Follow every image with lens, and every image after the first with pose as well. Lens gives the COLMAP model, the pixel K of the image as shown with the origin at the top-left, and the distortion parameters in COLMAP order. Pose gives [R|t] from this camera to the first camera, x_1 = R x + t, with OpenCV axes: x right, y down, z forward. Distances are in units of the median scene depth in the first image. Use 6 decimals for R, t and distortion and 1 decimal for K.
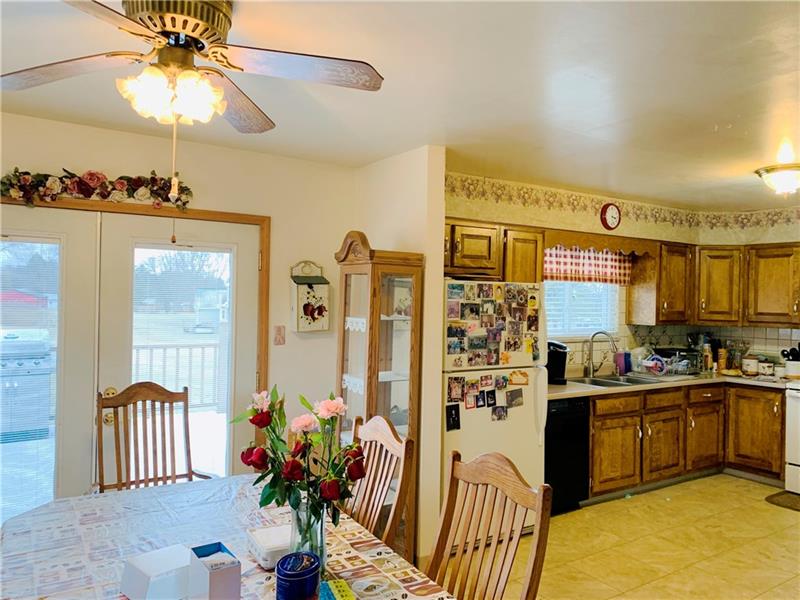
lens RADIAL K [[610.2, 0, 404.4], [0, 610.2, 299.7], [0, 0, 1]] dist [0.034017, -0.045401]
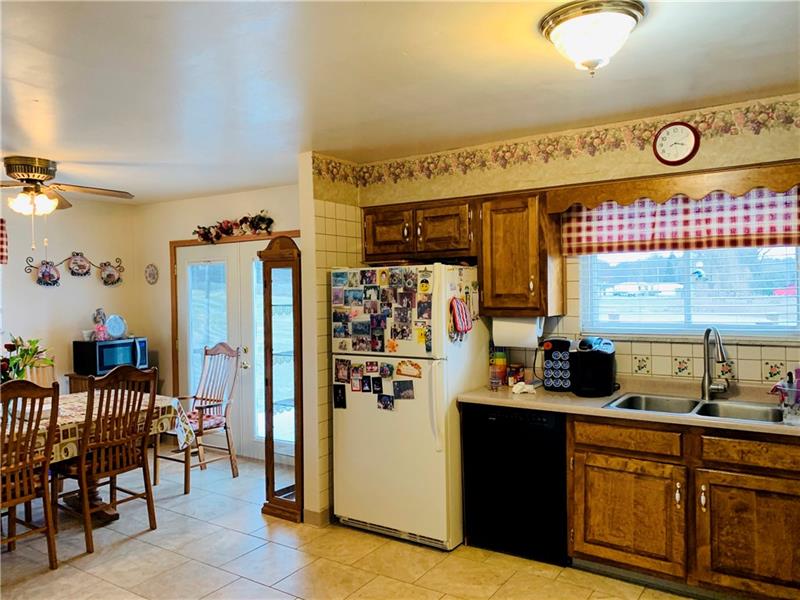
lens RADIAL K [[610.2, 0, 406.1], [0, 610.2, 296.5], [0, 0, 1]] dist [0.034017, -0.045401]
pose [[0.383709, -0.014914, -0.923334, 0.957266], [0.021354, 0.999746, -0.007274, 0.023212], [0.923207, -0.016926, 0.383930, 0.594142]]
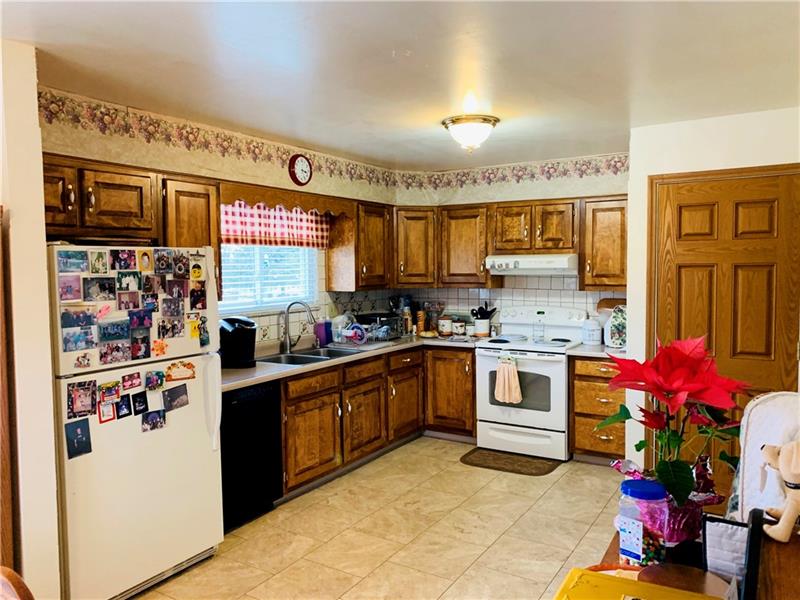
lens RADIAL K [[610.2, 0, 398.7], [0, 610.2, 299.9], [0, 0, 1]] dist [0.034017, -0.045401]
pose [[0.908809, -0.050212, 0.414181, 0.111378], [0.025315, 0.997539, 0.065387, -0.005394], [-0.416445, -0.048939, 0.907843, 0.169554]]
